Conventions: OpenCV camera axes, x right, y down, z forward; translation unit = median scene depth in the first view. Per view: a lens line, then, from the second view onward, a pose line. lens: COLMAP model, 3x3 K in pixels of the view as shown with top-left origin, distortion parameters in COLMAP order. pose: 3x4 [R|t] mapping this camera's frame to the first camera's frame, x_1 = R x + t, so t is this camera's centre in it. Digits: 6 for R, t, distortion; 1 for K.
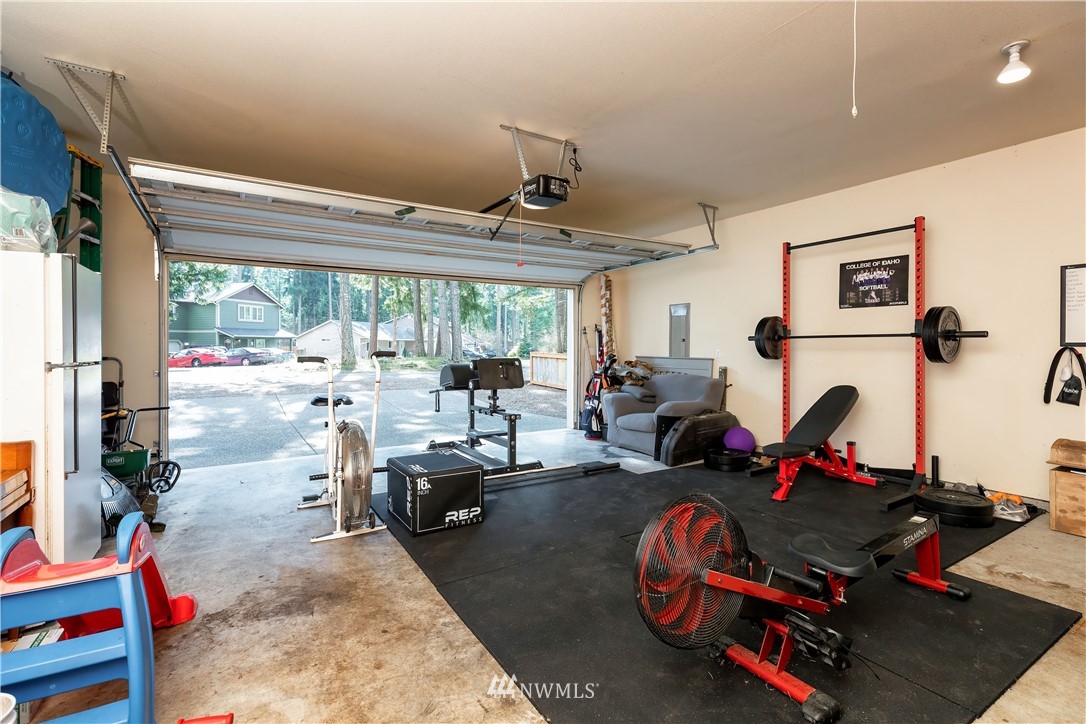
lens RADIAL K [[501.2, 0, 549.4], [0, 501.2, 350.8], [0, 0, 1]] dist [0.022680, -0.002104]
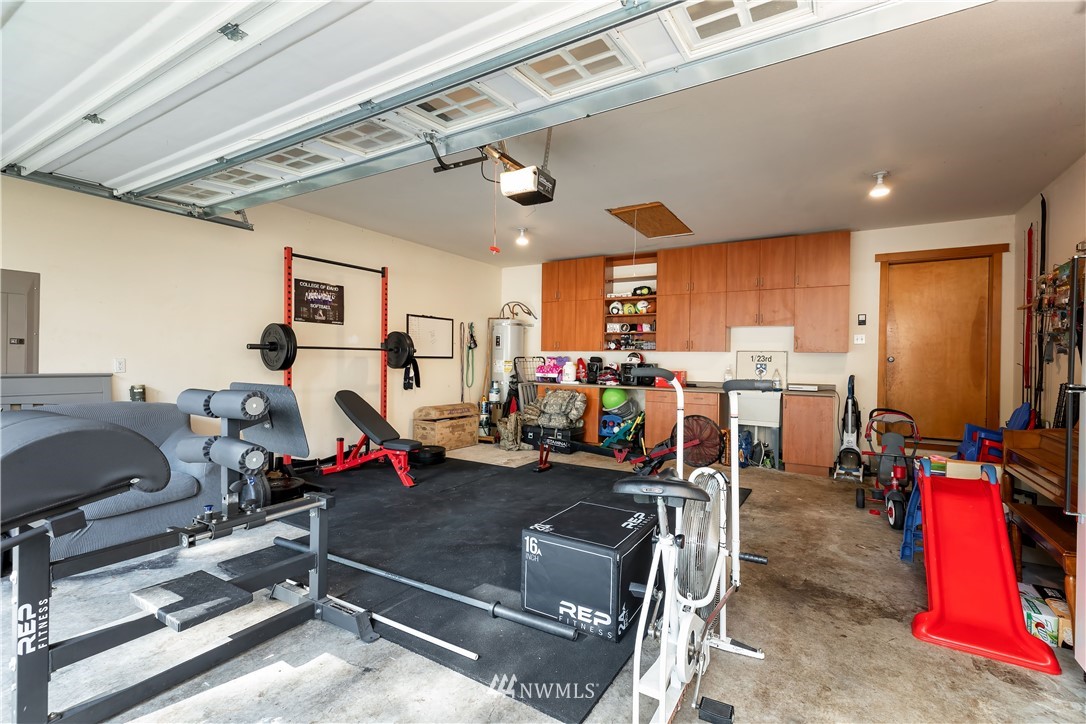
lens RADIAL K [[501.2, 0, 546.5], [0, 501.2, 363.2], [0, 0, 1]] dist [0.022680, -0.002104]
pose [[-0.462950, -0.011444, 0.886310, -0.770586], [-0.002803, 0.999931, 0.011447, -0.010525], [-0.886380, 0.002815, -0.462950, 1.300517]]
